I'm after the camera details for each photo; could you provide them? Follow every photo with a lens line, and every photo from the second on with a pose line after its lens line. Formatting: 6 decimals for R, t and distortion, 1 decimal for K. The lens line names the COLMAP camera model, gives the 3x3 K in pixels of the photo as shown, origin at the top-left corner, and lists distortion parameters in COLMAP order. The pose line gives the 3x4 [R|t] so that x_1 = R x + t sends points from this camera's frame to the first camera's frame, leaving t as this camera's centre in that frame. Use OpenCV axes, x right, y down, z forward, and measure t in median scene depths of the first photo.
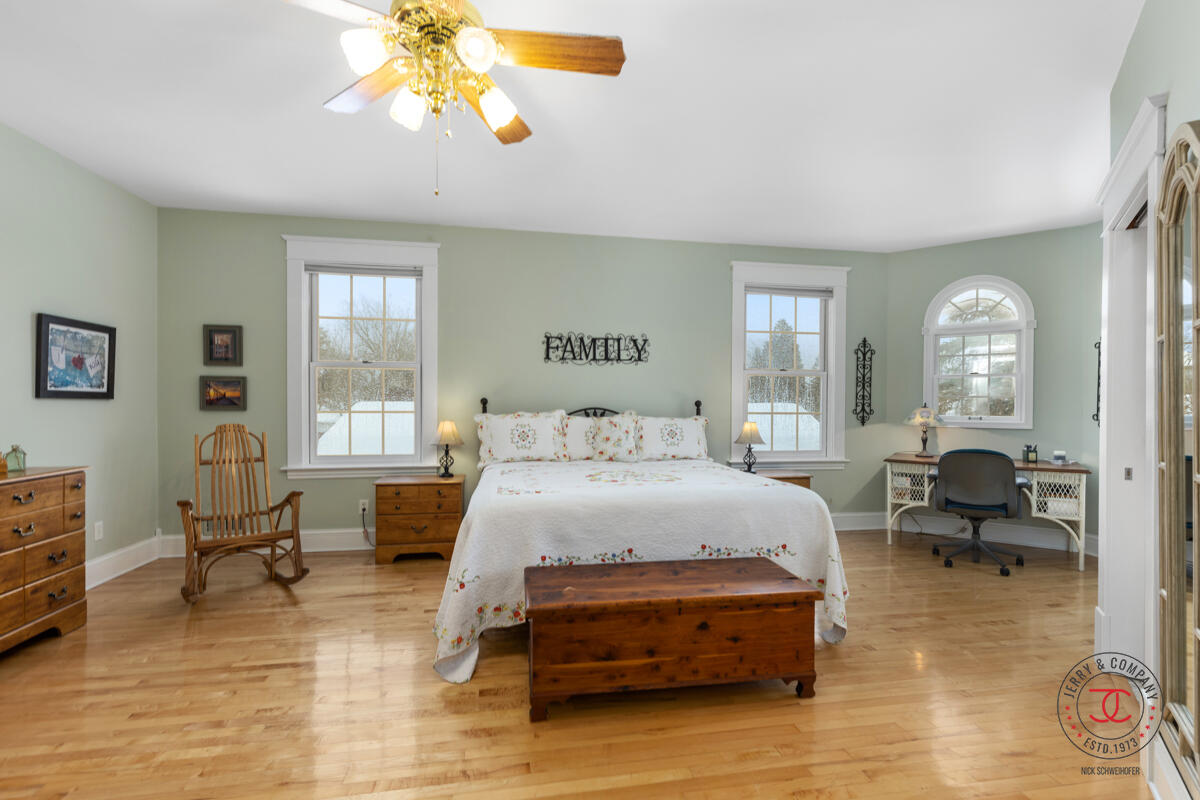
lens RADIAL K [[539.2, 0, 606.5], [0, 539.2, 402.2], [0, 0, 1]] dist [0.018318, -0.000461]
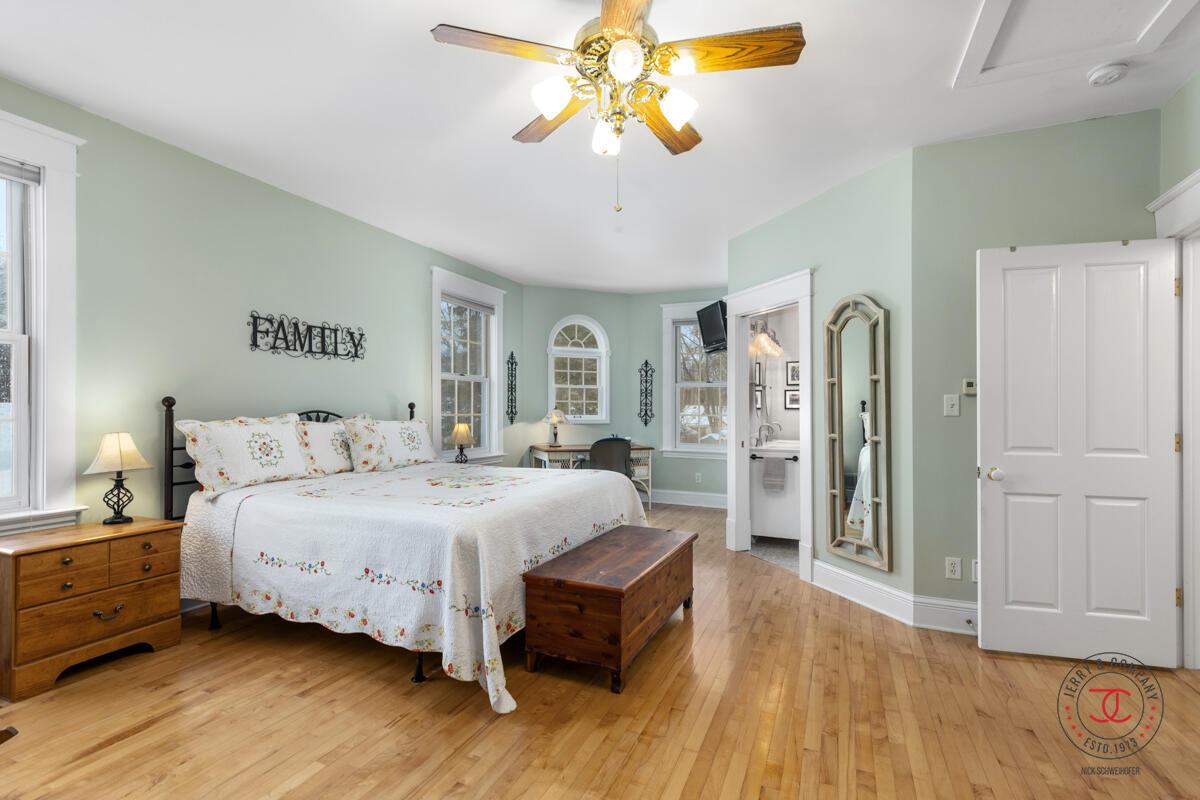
lens RADIAL K [[539.2, 0, 606.5], [0, 539.2, 402.2], [0, 0, 1]] dist [0.018318, -0.000461]
pose [[0.575427, 0.007383, 0.817820, -0.443015], [-0.005190, 0.999972, -0.005375, -0.000611], [-0.817837, -0.001152, 0.575449, 0.162606]]
